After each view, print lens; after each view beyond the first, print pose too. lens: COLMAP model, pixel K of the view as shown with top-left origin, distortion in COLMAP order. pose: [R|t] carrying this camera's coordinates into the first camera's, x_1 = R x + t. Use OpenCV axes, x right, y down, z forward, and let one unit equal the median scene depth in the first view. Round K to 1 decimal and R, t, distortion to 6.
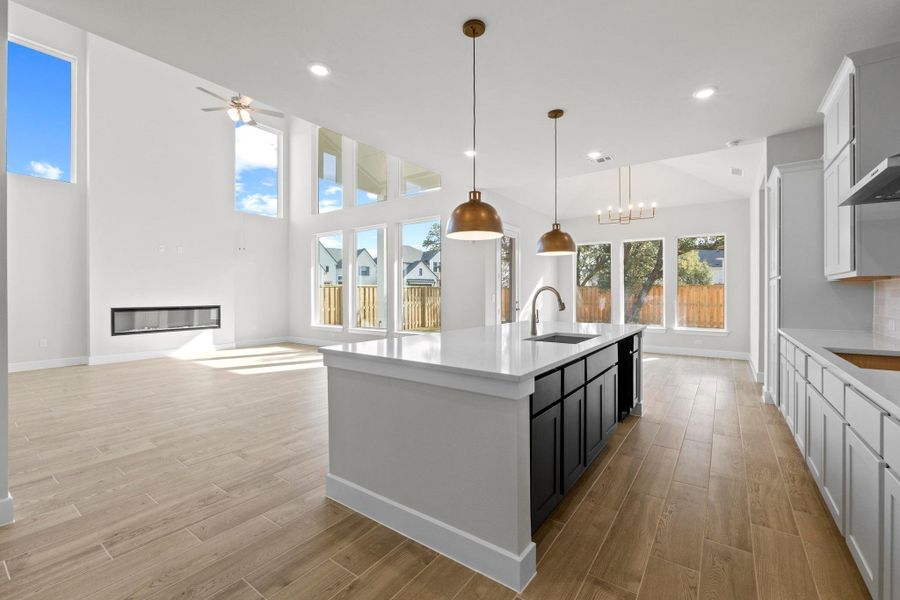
lens RADIAL K [[382.2, 0, 446.9], [0, 382.2, 296.2], [0, 0, 1]] dist [-0.005979, 0.000015]
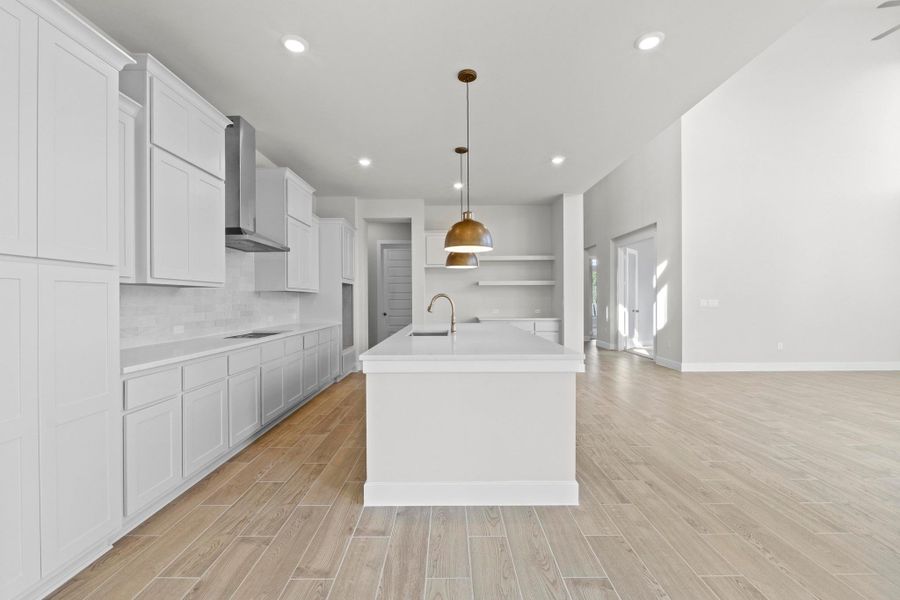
lens RADIAL K [[382.2, 0, 448.0], [0, 382.2, 301.1], [0, 0, 1]] dist [-0.005979, 0.000015]
pose [[-0.809508, 0.007361, -0.587063, 0.841584], [0.001481, 0.999944, 0.010496, -0.012126], [0.587108, 0.007628, -0.809473, 1.727906]]
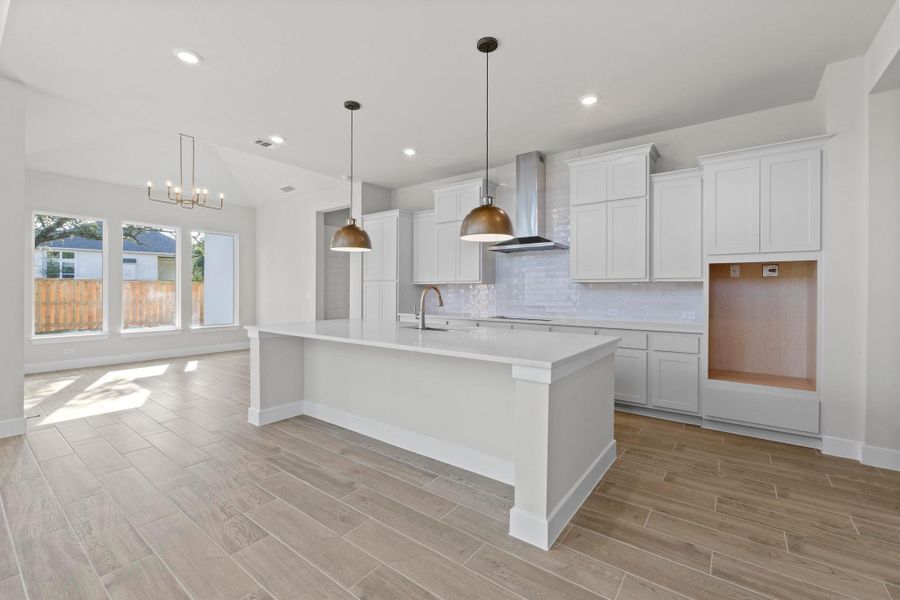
lens RADIAL K [[382.2, 0, 449.5], [0, 382.2, 295.8], [0, 0, 1]] dist [-0.005979, 0.000015]
pose [[0.018559, -0.008674, 0.999790, -0.720258], [0.000367, 0.999962, 0.008669, -0.002389], [-0.999828, 0.000206, 0.018562, 0.777515]]
